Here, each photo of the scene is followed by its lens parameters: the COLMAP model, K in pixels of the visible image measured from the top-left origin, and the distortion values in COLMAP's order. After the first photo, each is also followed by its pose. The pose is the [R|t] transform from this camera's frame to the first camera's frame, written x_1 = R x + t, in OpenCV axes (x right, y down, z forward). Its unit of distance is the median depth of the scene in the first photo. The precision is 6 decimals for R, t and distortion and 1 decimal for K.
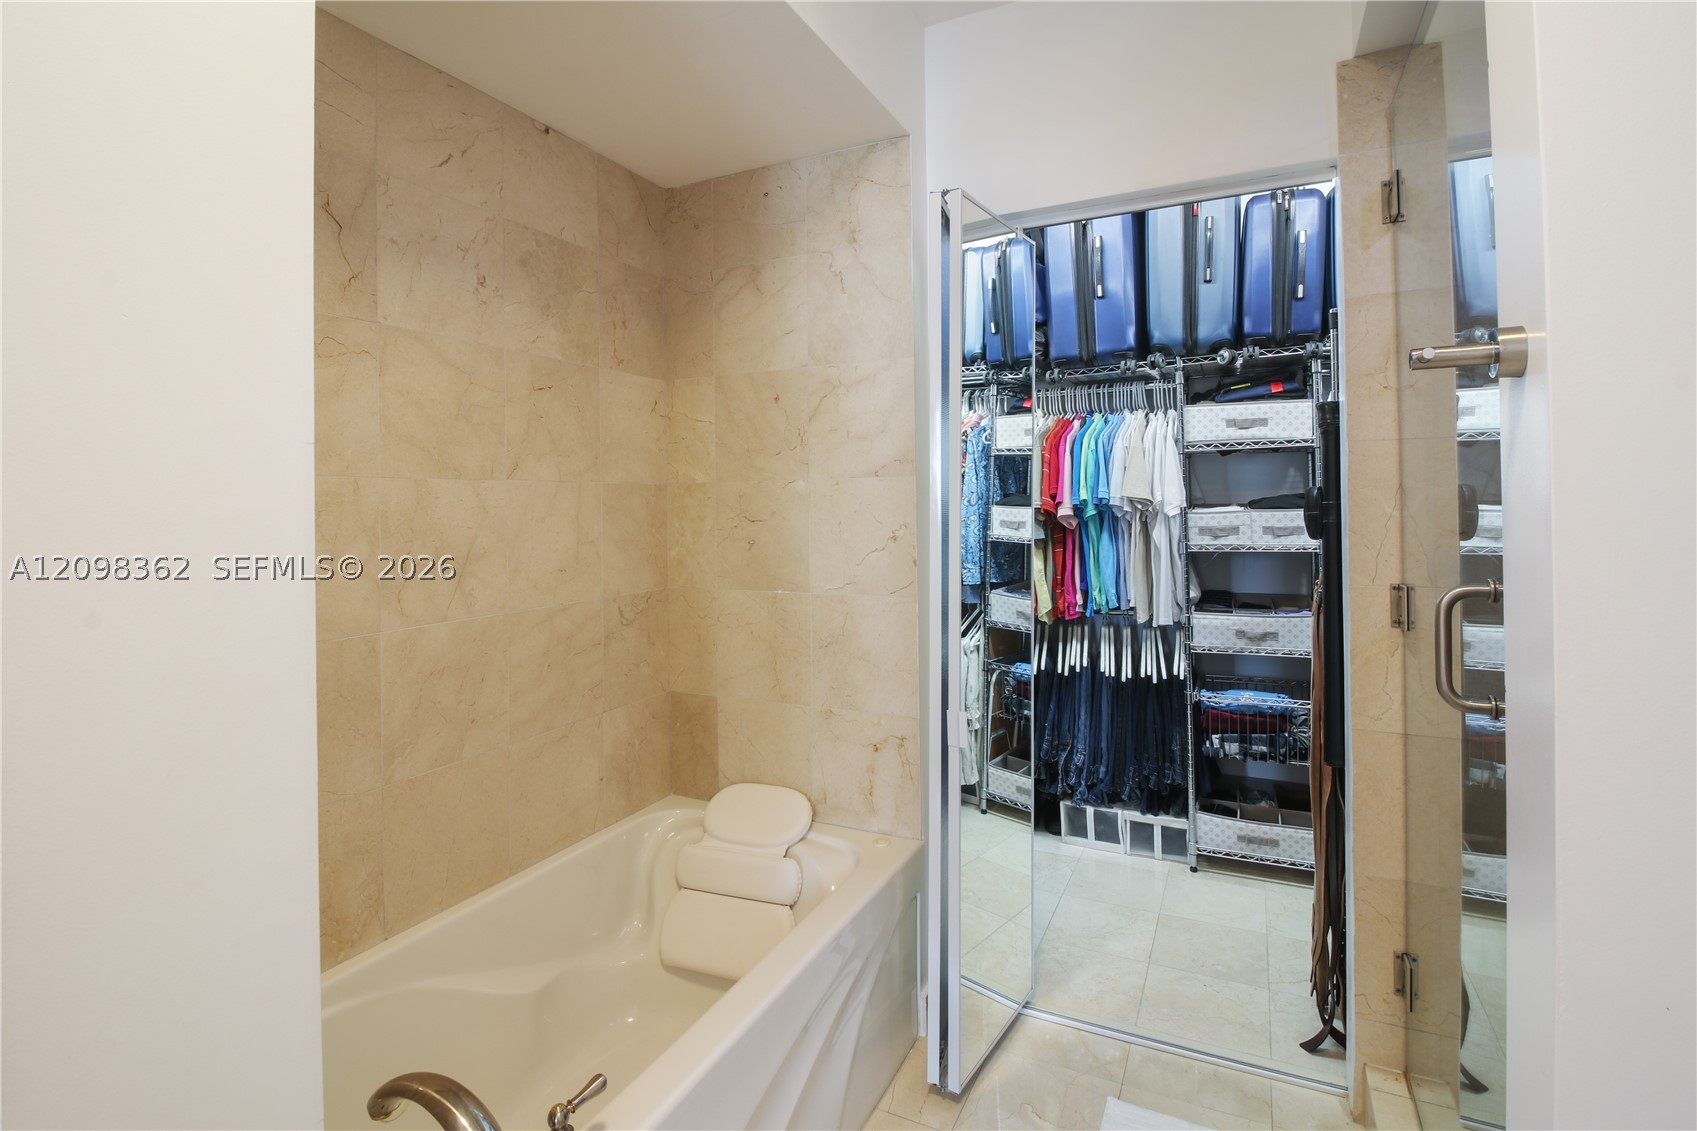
lens RADIAL K [[811.1, 0, 835.9], [0, 811.1, 500.2], [0, 0, 1]] dist [0.000937, -0.013389]
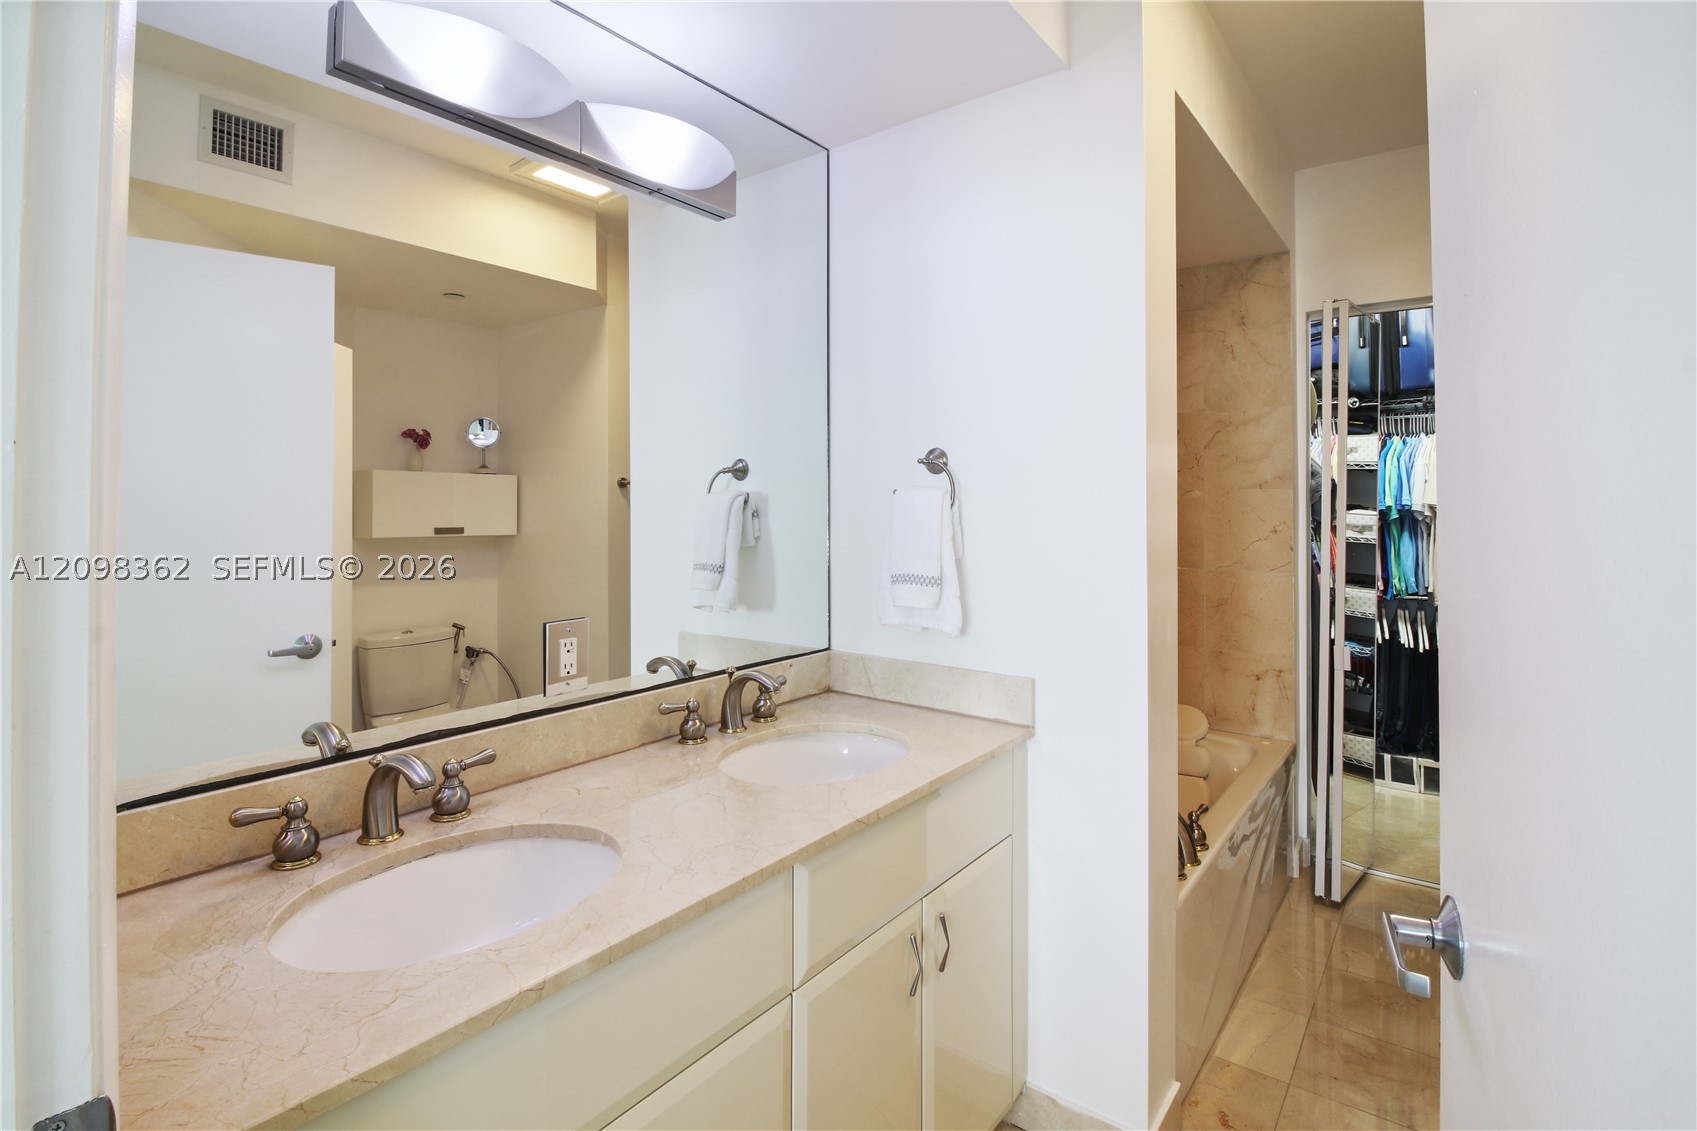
lens RADIAL K [[811.1, 0, 862.4], [0, 811.1, 494.8], [0, 0, 1]] dist [0.000937, -0.013389]
pose [[0.984190, 0.009353, -0.176870, -0.272936], [-0.010884, 0.999911, -0.007686, 0.000631], [0.176783, 0.009489, 0.984204, -0.376583]]
